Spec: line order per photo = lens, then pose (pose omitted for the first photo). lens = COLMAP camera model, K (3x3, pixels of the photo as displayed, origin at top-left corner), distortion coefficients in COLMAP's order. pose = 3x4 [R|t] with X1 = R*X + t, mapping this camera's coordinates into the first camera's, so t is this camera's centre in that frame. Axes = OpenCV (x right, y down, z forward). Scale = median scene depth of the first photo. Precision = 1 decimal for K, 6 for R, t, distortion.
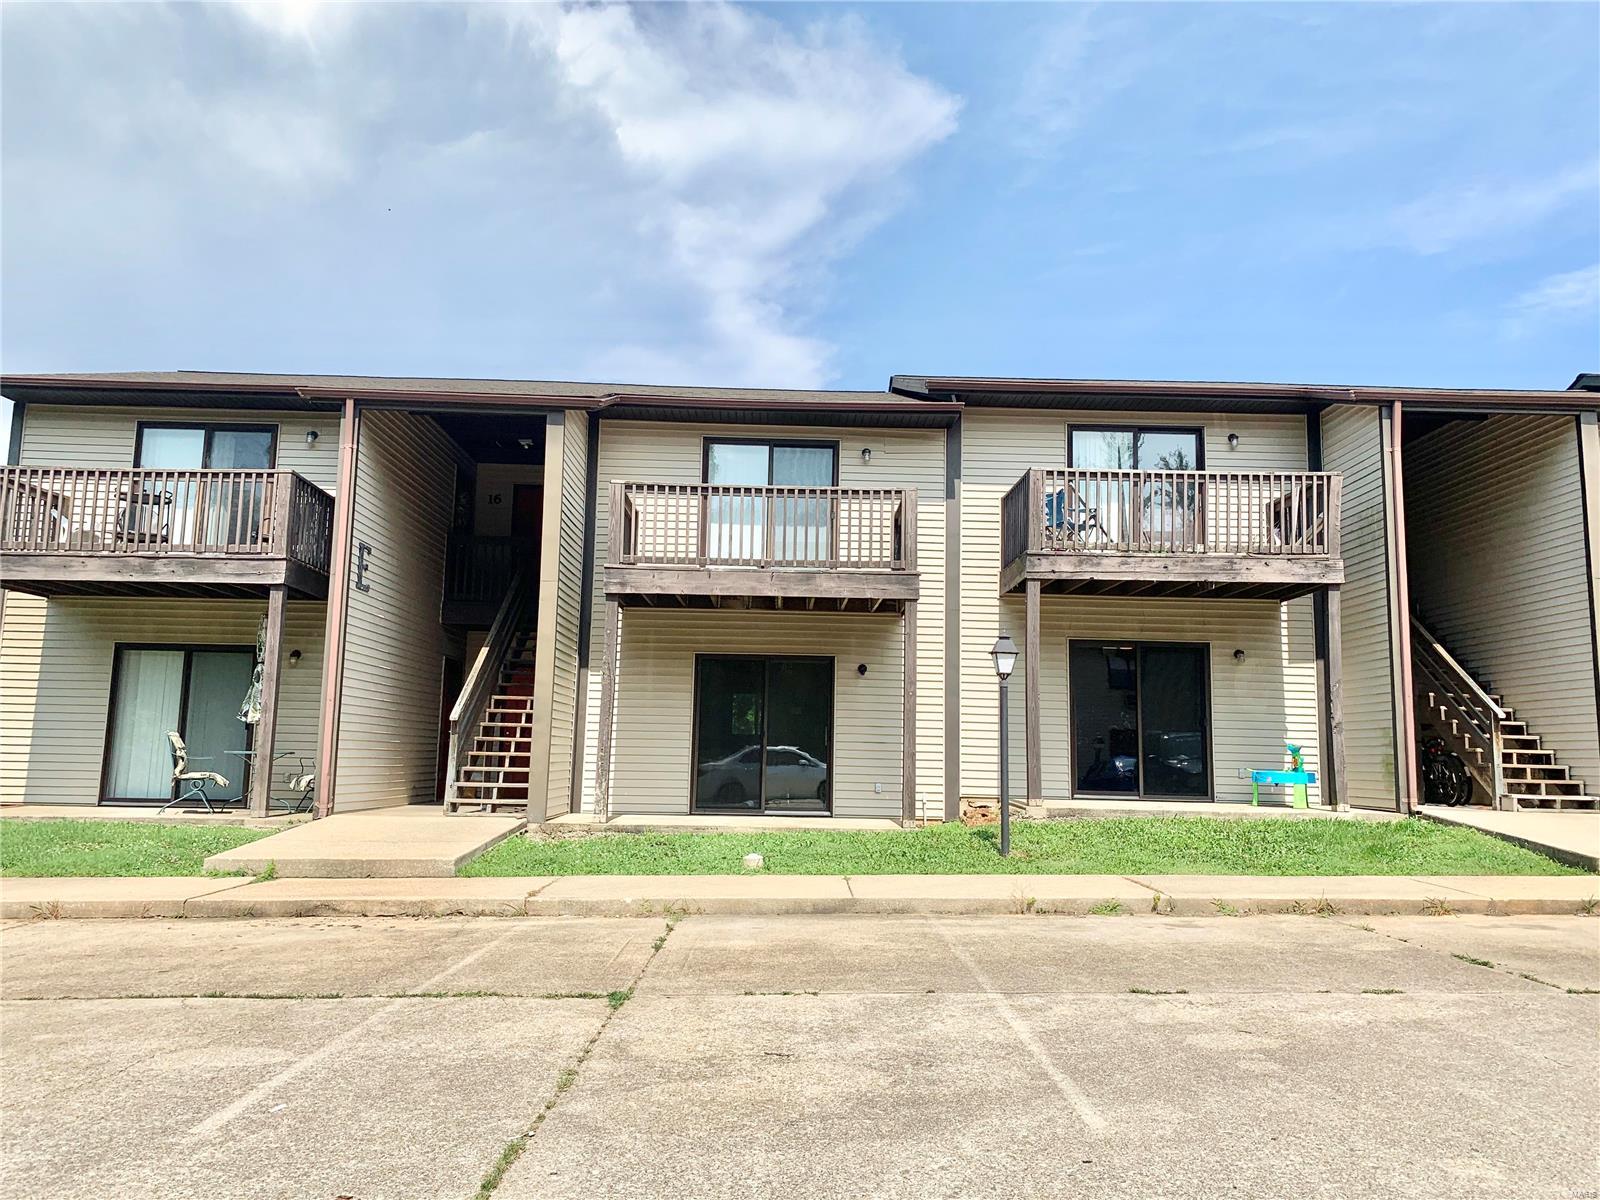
lens RADIAL K [[1192.5, 0, 800.0], [0, 1192.5, 600.0], [0, 0, 1]] dist [0.003282, -0.003667]
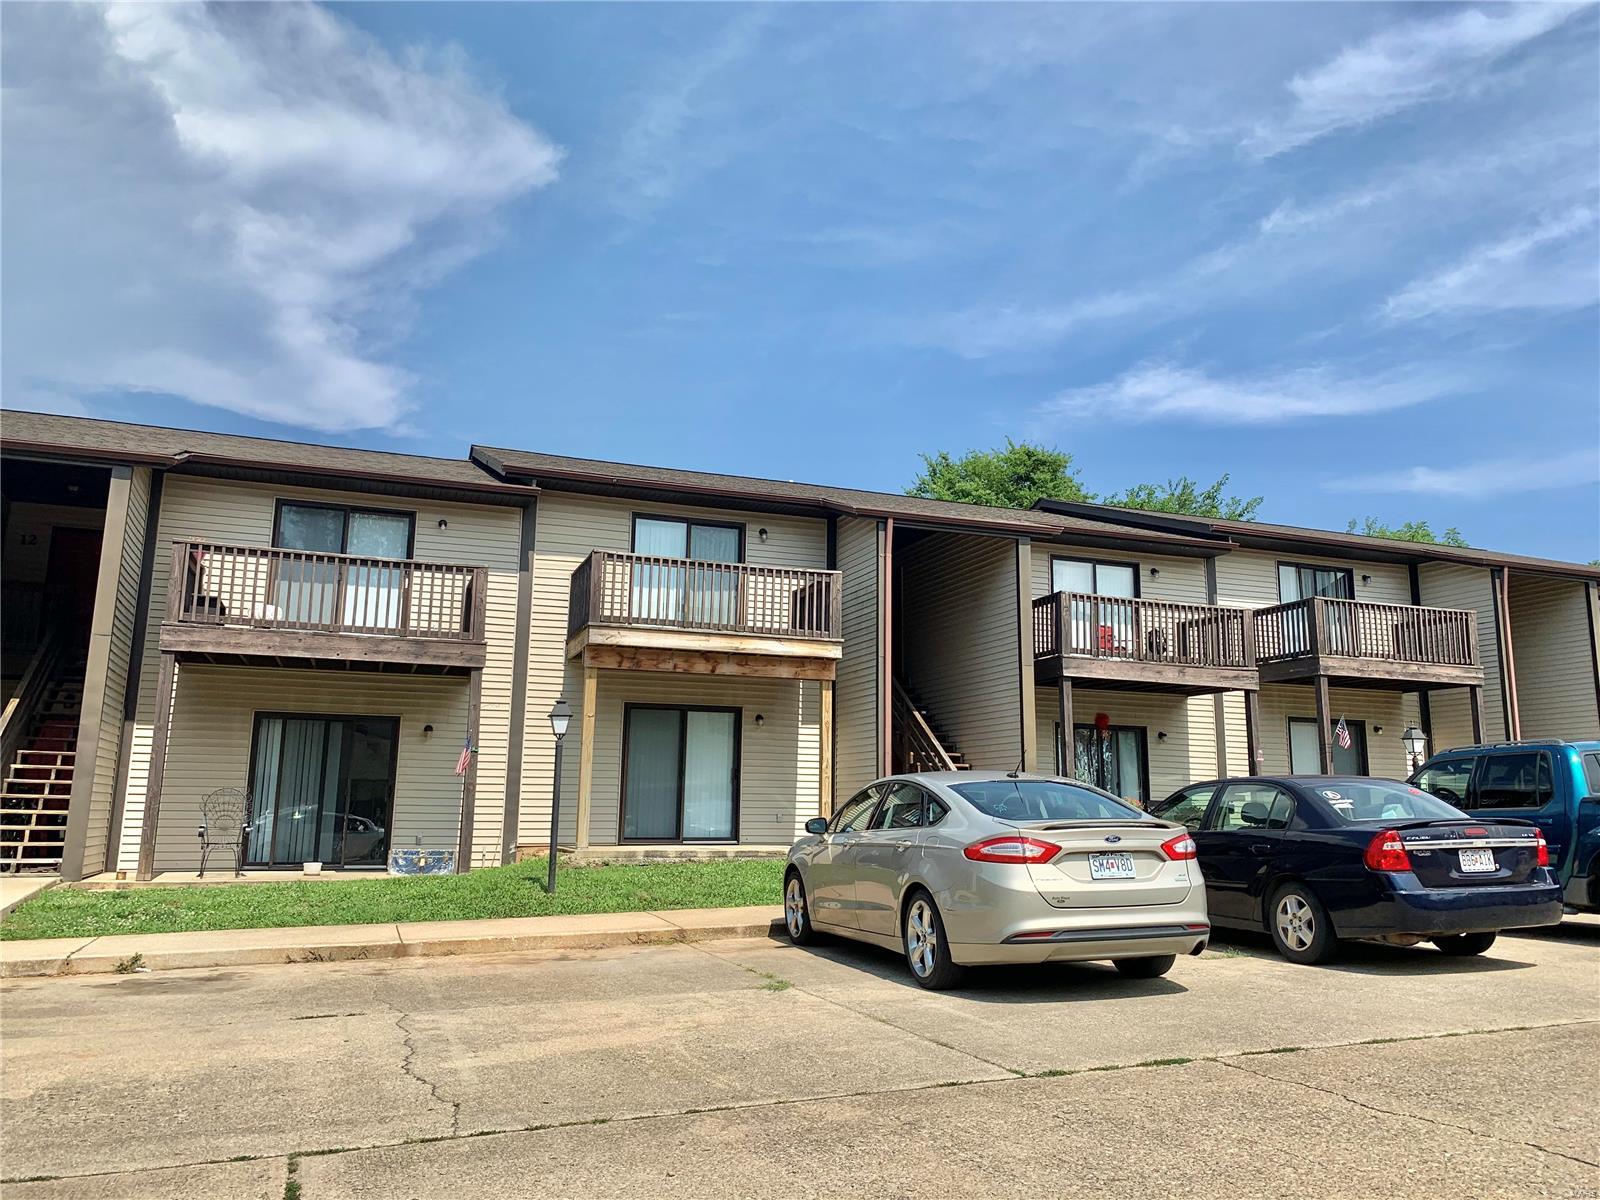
lens RADIAL K [[1212.3, 0, 852.9], [0, 1212.3, 552.1], [0, 0, 1]] dist [0.008395, 0.007343]
pose [[0.924102, 0.067806, 0.376082, -0.012557], [-0.038004, 0.995560, -0.086112, -0.015275], [-0.380251, 0.065284, 0.922576, -0.132347]]
